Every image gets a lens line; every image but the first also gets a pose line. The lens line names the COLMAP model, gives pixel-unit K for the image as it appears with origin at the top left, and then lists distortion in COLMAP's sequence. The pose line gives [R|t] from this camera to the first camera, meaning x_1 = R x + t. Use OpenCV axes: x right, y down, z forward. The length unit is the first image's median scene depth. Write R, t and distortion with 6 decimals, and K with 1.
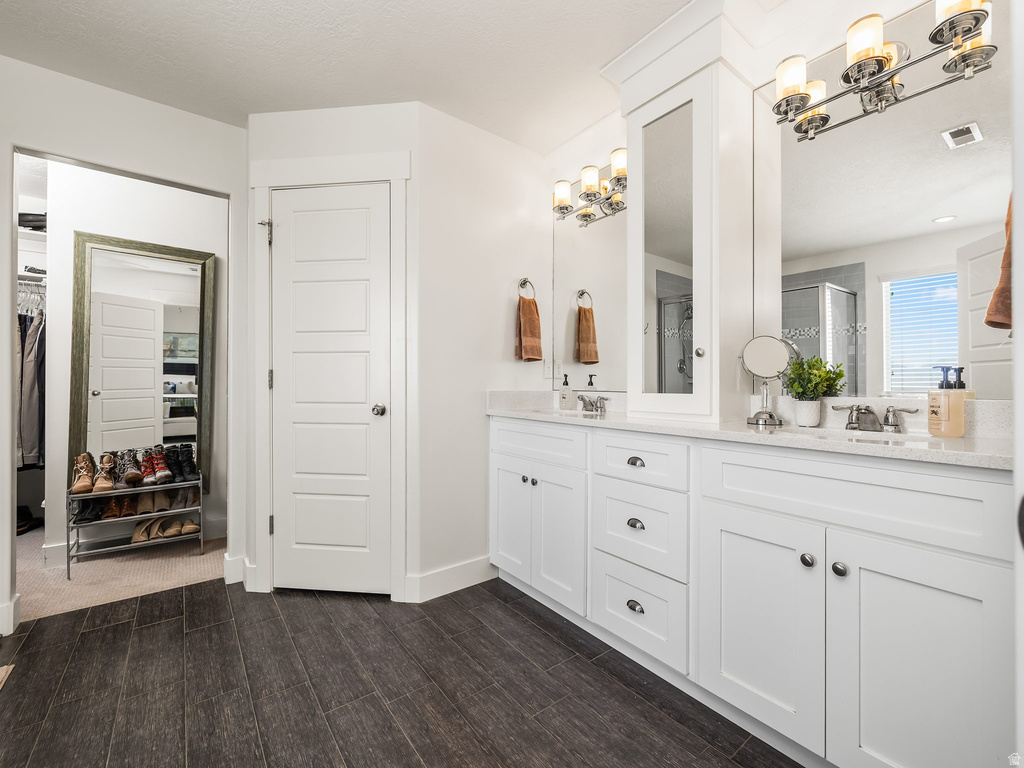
lens RADIAL K [[431.0, 0, 512.0], [0, 431.0, 384.0], [0, 0, 1]] dist [-0.003034, -0.000099]
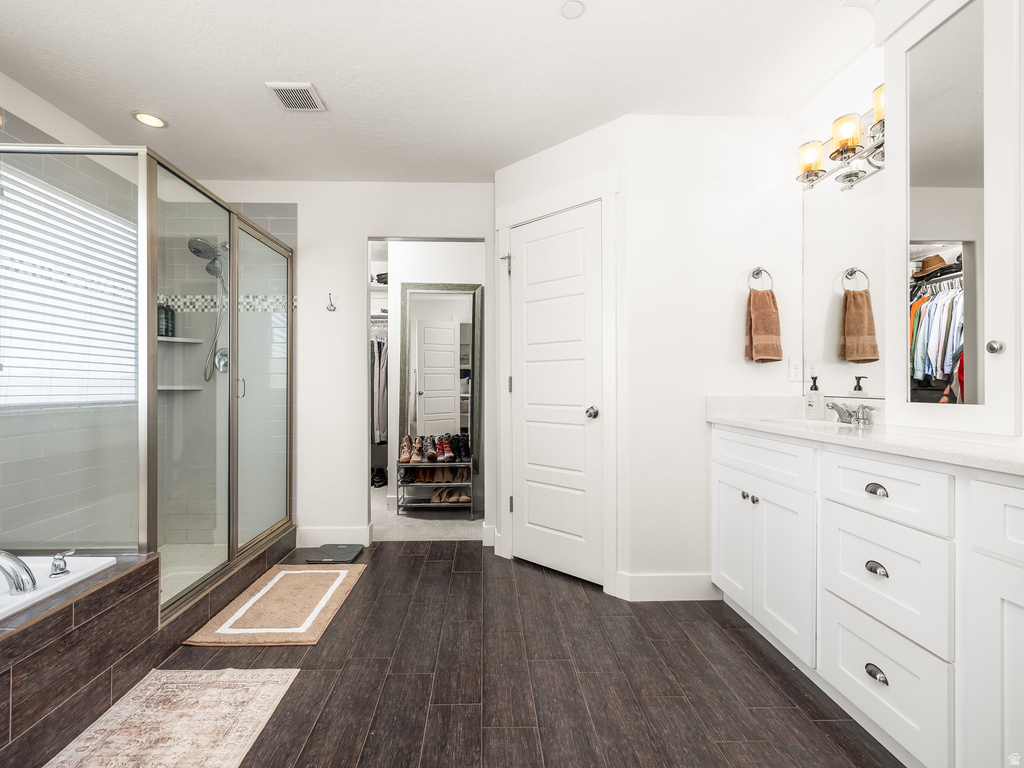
lens RADIAL K [[444.0, 0, 496.3], [0, 444.0, 387.2], [0, 0, 1]] dist [0.000800, 0.000181]
pose [[0.814054, 0.000378, -0.580789, 0.133682], [0.002297, 0.999990, 0.003870, -0.008146], [0.580785, -0.004485, 0.814045, -0.045003]]
